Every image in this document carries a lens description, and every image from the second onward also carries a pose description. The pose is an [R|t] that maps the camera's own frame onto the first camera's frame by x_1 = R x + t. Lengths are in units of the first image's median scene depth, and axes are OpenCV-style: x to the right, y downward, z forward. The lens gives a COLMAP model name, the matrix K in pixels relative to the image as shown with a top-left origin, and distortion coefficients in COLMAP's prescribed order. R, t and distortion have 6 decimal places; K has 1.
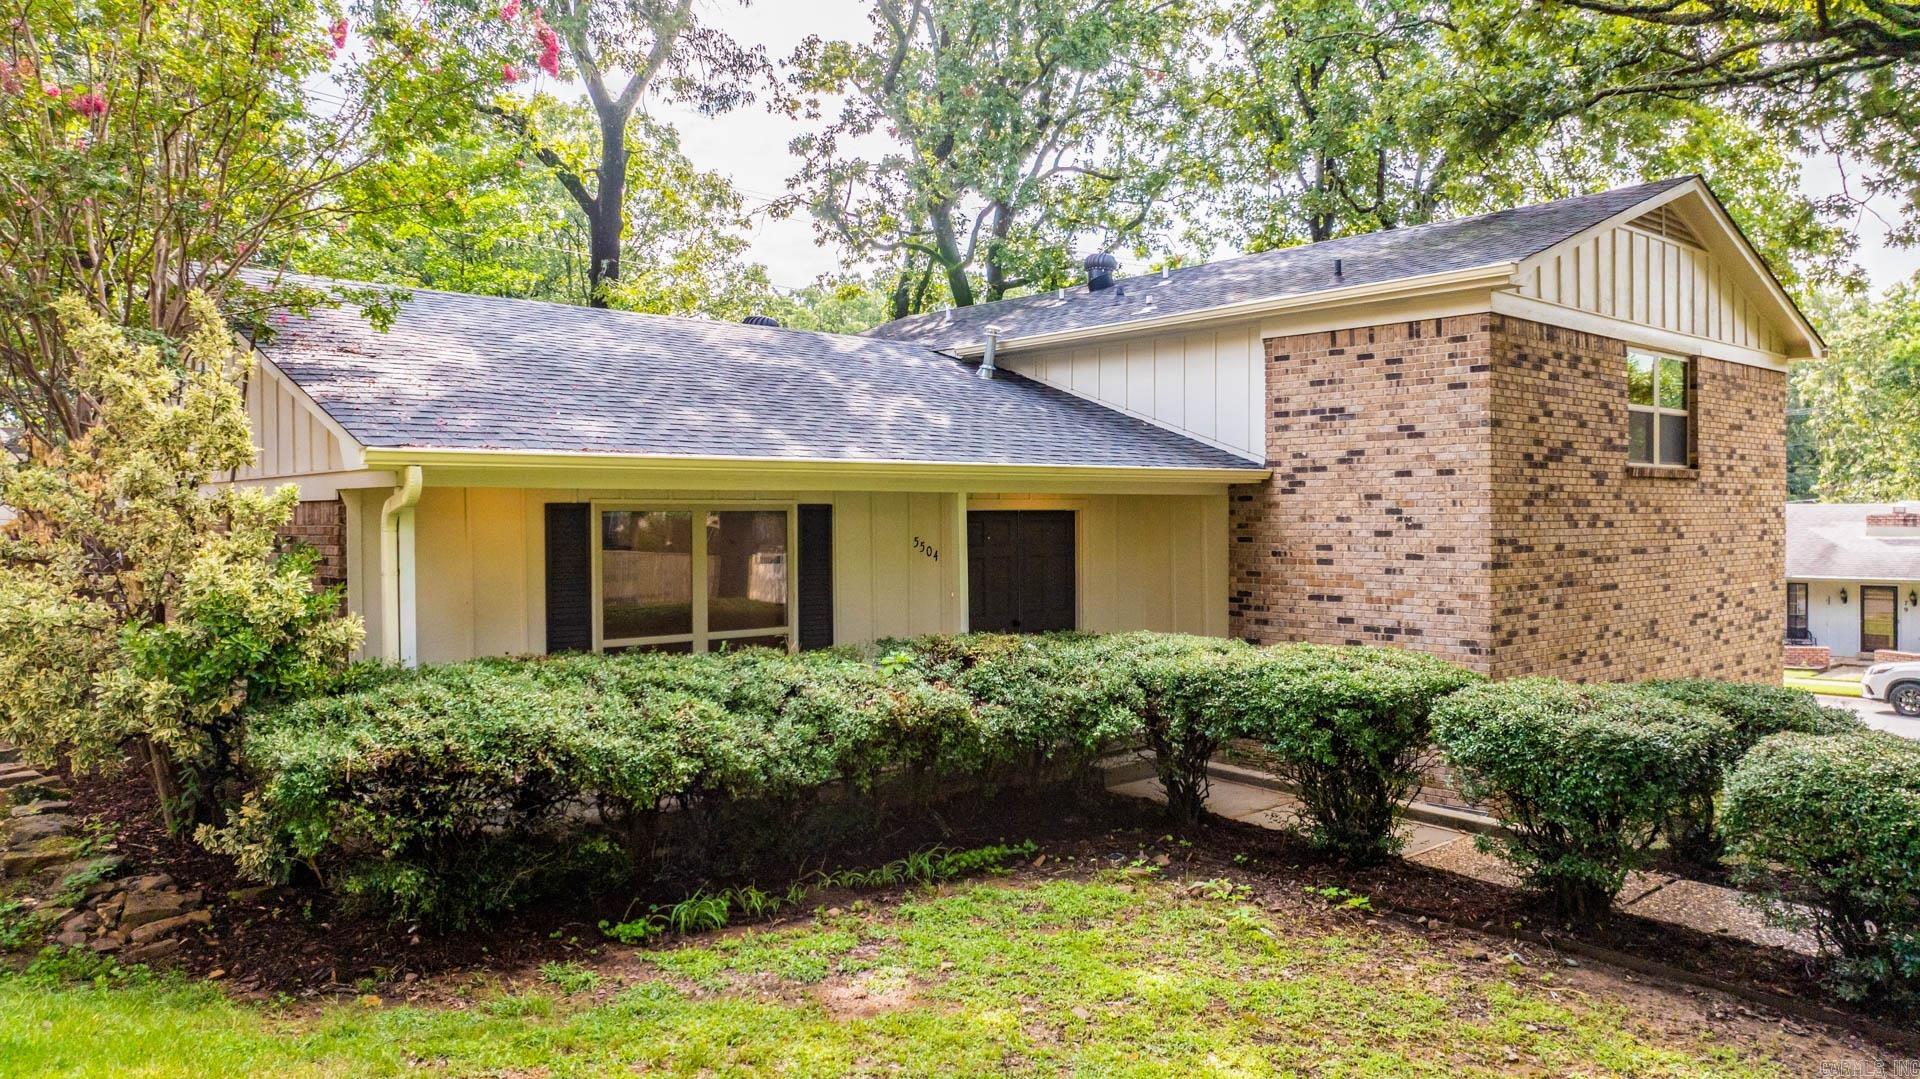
lens RADIAL K [[1354.1, 0, 958.7], [0, 1354.1, 535.8], [0, 0, 1]] dist [-0.037072, 0.046919]
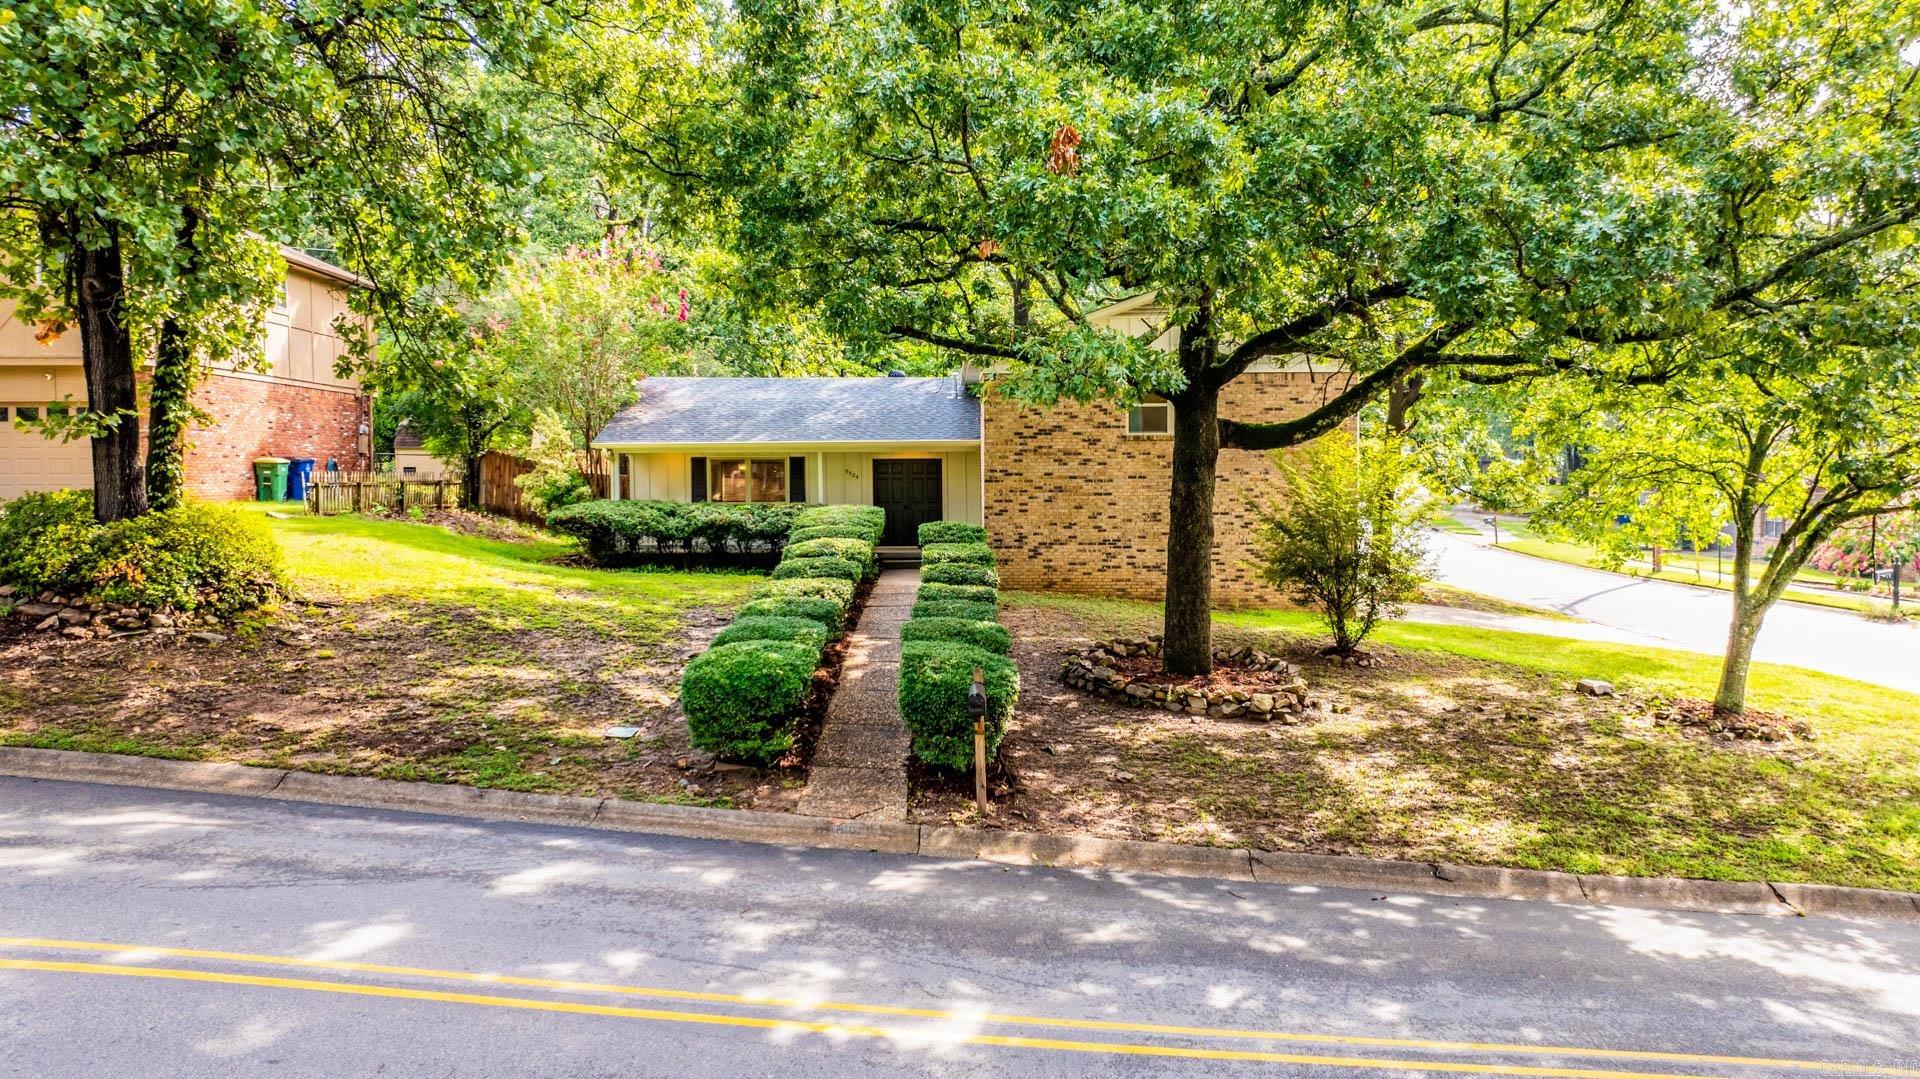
lens RADIAL K [[1354.1, 0, 964.1], [0, 1354.1, 542.2], [0, 0, 1]] dist [-0.037072, 0.046919]
pose [[0.707920, 0.033045, -0.705519, 1.910992], [-0.010743, 0.999293, 0.036025, 0.041676], [0.706211, -0.017924, 0.707774, -0.667834]]
